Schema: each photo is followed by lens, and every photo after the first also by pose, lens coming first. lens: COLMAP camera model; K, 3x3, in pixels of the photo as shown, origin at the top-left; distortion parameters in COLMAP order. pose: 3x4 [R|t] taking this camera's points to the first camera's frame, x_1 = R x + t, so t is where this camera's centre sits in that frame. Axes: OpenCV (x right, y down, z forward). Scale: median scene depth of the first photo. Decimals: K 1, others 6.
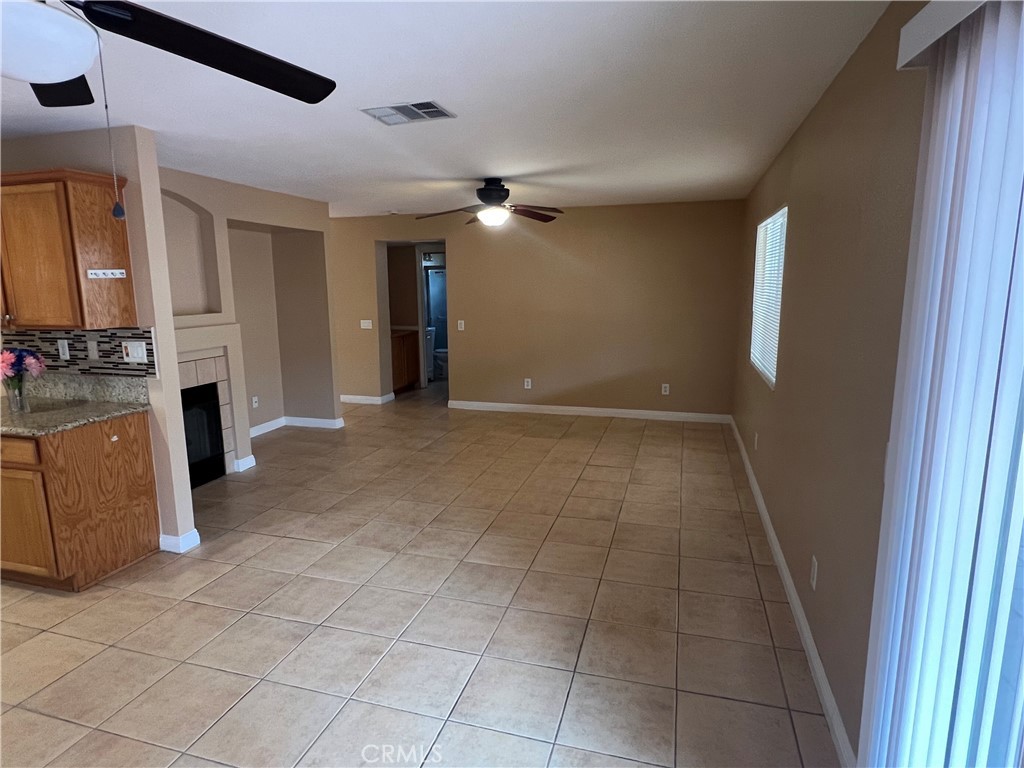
lens RADIAL K [[591.6, 0, 503.8], [0, 591.6, 387.8], [0, 0, 1]] dist [-0.009325, -0.003420]
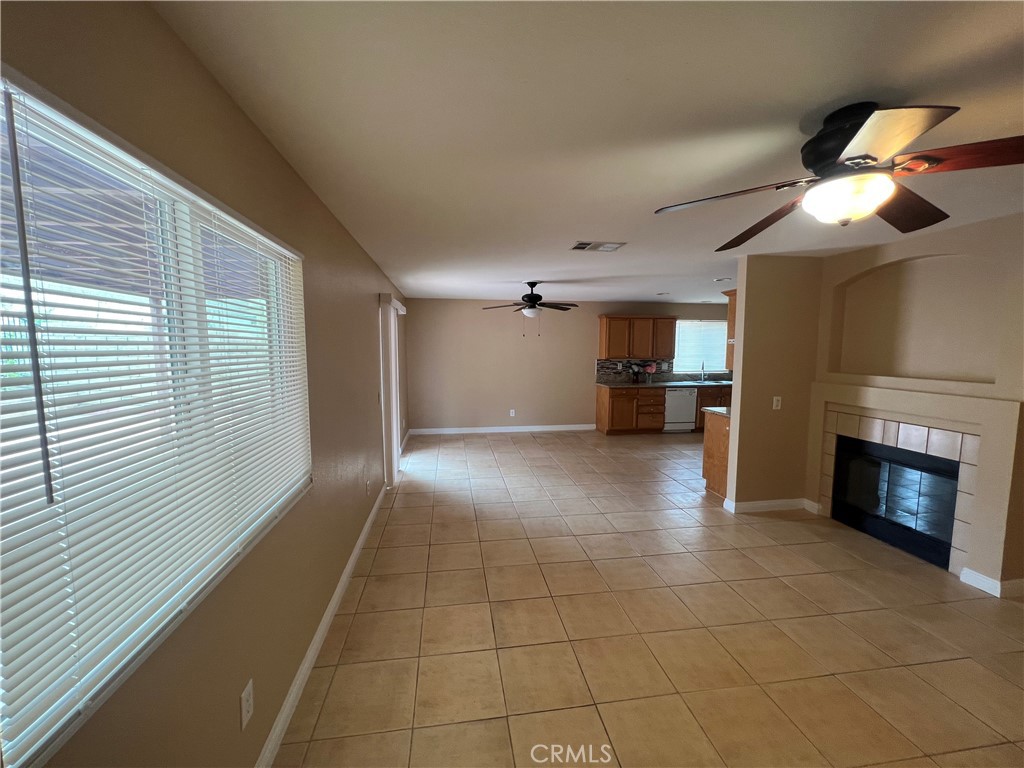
lens RADIAL K [[406.9, 0, 504.6], [0, 406.9, 383.3], [0, 0, 1]] dist [-0.003387, -0.000372]
pose [[-0.909509, 0.048050, -0.412898, 0.436152], [-0.064016, 0.965257, 0.253341, -0.285824], [0.410725, 0.256847, -0.874834, 1.542271]]
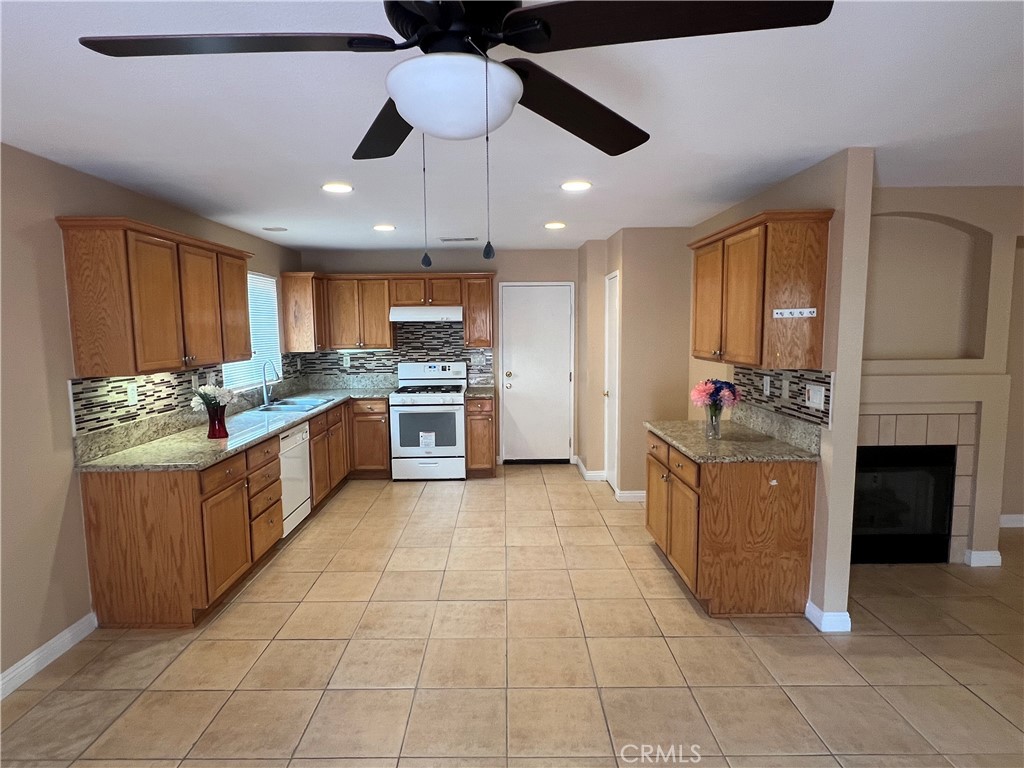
lens RADIAL K [[566.5, 0, 506.1], [0, 566.5, 387.7], [0, 0, 1]] dist [-0.002218, 0.001779]
pose [[0.288648, 0.107571, -0.951373, 0.066774], [-0.159370, 0.985204, 0.063043, -0.047525], [0.944078, 0.133423, 0.301521, 0.244010]]
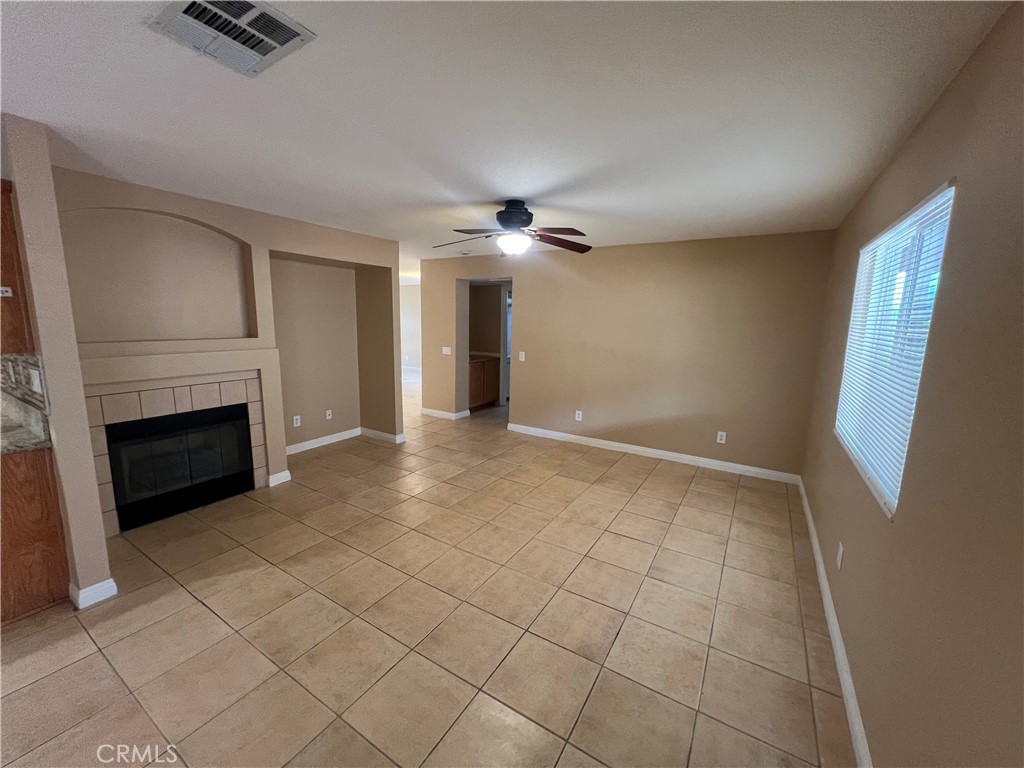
lens RADIAL K [[406.9, 0, 509.8], [0, 406.9, 383.6], [0, 0, 1]] dist [-0.003387, -0.000372]
pose [[0.965328, 0.070670, -0.251293, 0.189742], [-0.074727, 0.997182, -0.006627, -0.094812], [0.250116, 0.025175, 0.967888, 0.523917]]
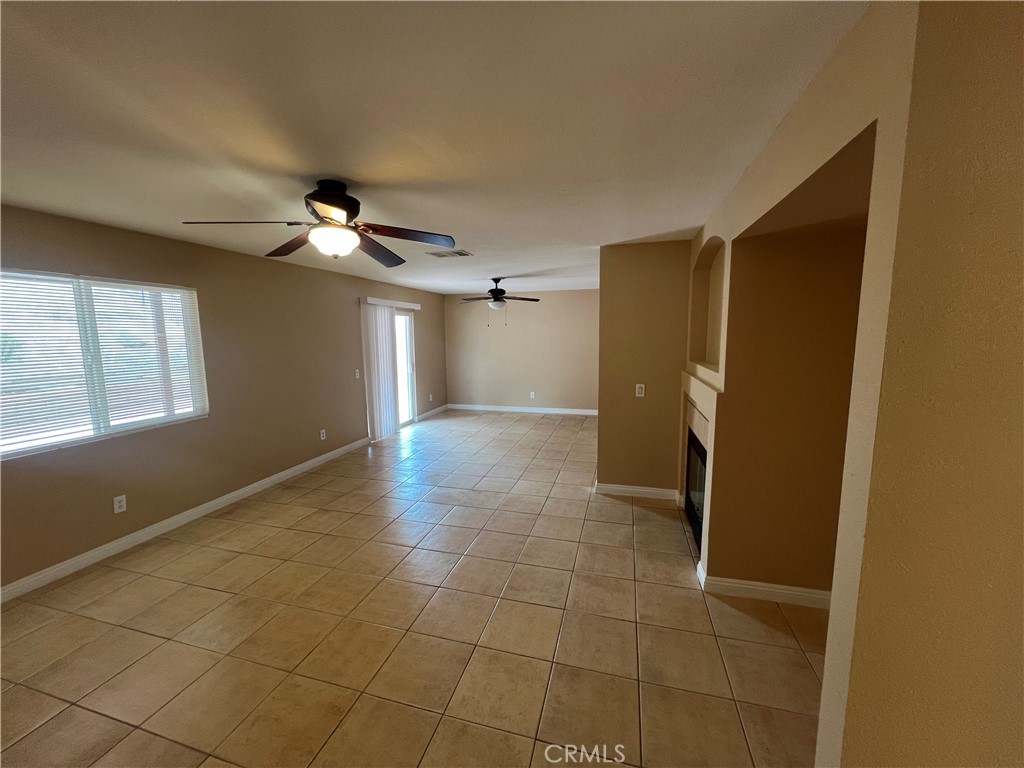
lens RADIAL K [[406.9, 0, 507.6], [0, 406.9, 379.9], [0, 0, 1]] dist [-0.003387, -0.000372]
pose [[-0.999696, 0.020061, -0.014360, -0.254906], [0.015087, 0.957653, 0.287528, -0.349577], [0.019520, 0.287224, -0.957665, 1.913966]]
